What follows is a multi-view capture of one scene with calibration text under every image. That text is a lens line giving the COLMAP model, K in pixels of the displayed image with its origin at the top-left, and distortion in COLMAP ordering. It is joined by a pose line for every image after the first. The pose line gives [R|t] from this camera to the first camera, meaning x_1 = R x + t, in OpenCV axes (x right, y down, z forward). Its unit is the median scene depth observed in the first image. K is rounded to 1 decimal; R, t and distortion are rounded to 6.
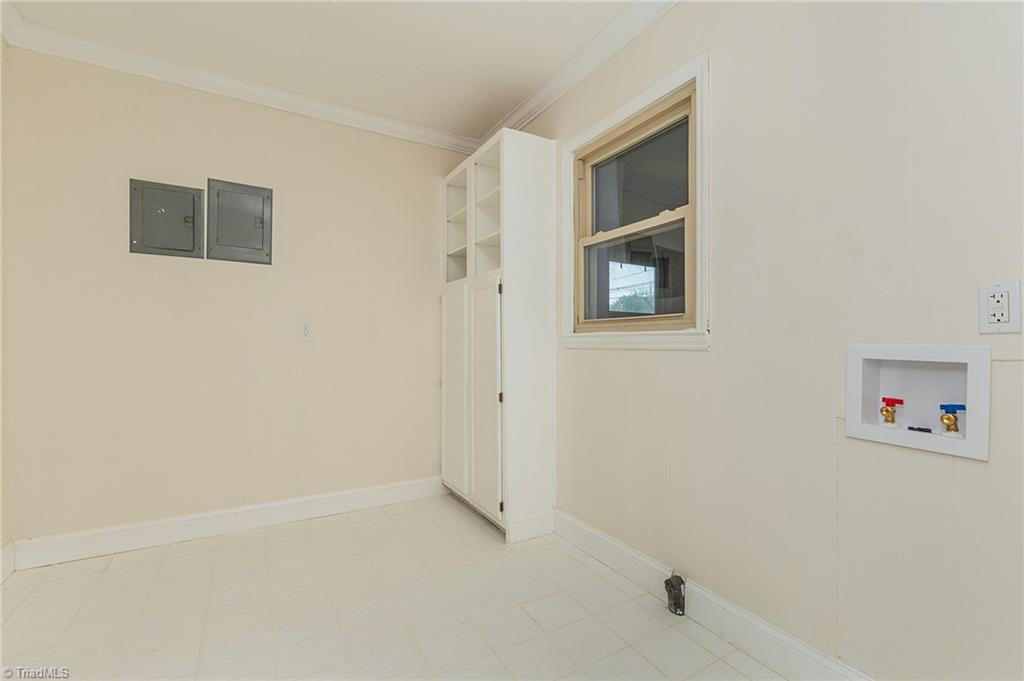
lens RADIAL K [[436.7, 0, 513.0], [0, 436.7, 340.6], [0, 0, 1]] dist [0.000712, 0.000101]
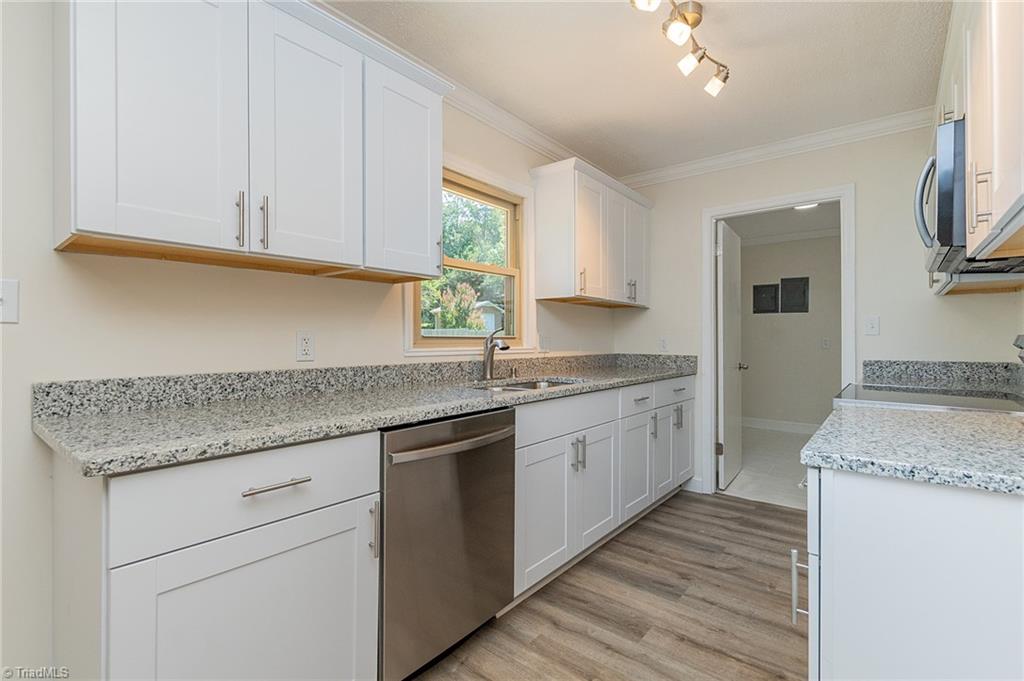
lens RADIAL K [[459.5, 0, 513.3], [0, 459.5, 340.4], [0, 0, 1]] dist [-0.014902, 0.000500]
pose [[0.347044, -0.002147, -0.937846, 1.103393], [0.000370, 0.999998, -0.002152, -0.034291], [0.937849, 0.000400, 0.347044, -1.198396]]
